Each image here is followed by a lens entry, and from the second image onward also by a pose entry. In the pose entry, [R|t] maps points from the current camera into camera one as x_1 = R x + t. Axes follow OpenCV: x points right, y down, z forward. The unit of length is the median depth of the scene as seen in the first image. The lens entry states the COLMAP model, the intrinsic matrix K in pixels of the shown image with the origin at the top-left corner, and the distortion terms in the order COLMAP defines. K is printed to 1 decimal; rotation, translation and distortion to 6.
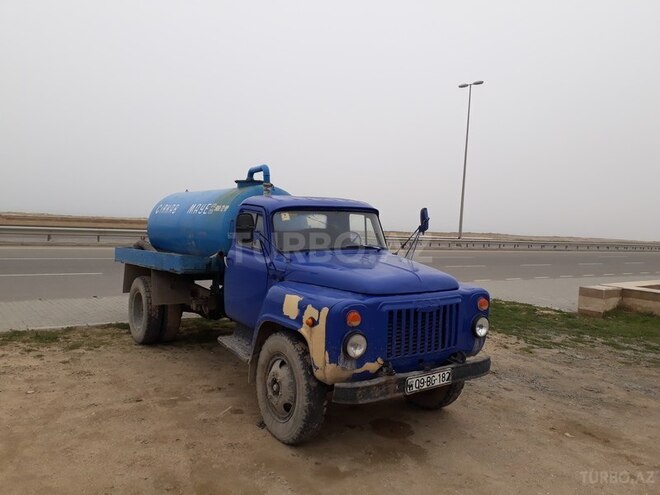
lens RADIAL K [[544.3, 0, 332.0], [0, 544.3, 207.9], [0, 0, 1]] dist [0.192404, -0.264117]
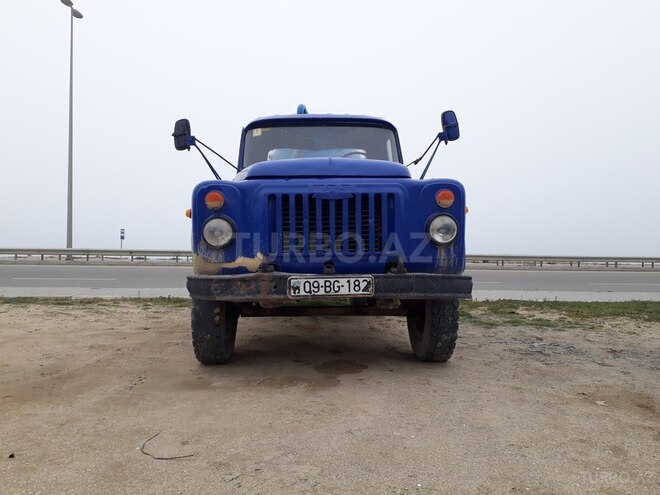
lens RADIAL K [[544.3, 0, 332.0], [0, 544.3, 207.9], [0, 0, 1]] dist [0.192404, -0.264117]
pose [[0.830740, -0.088348, -0.549604, 0.608164], [0.032658, 0.993360, -0.110317, 0.293651], [0.555701, 0.073696, 0.828109, 0.387115]]
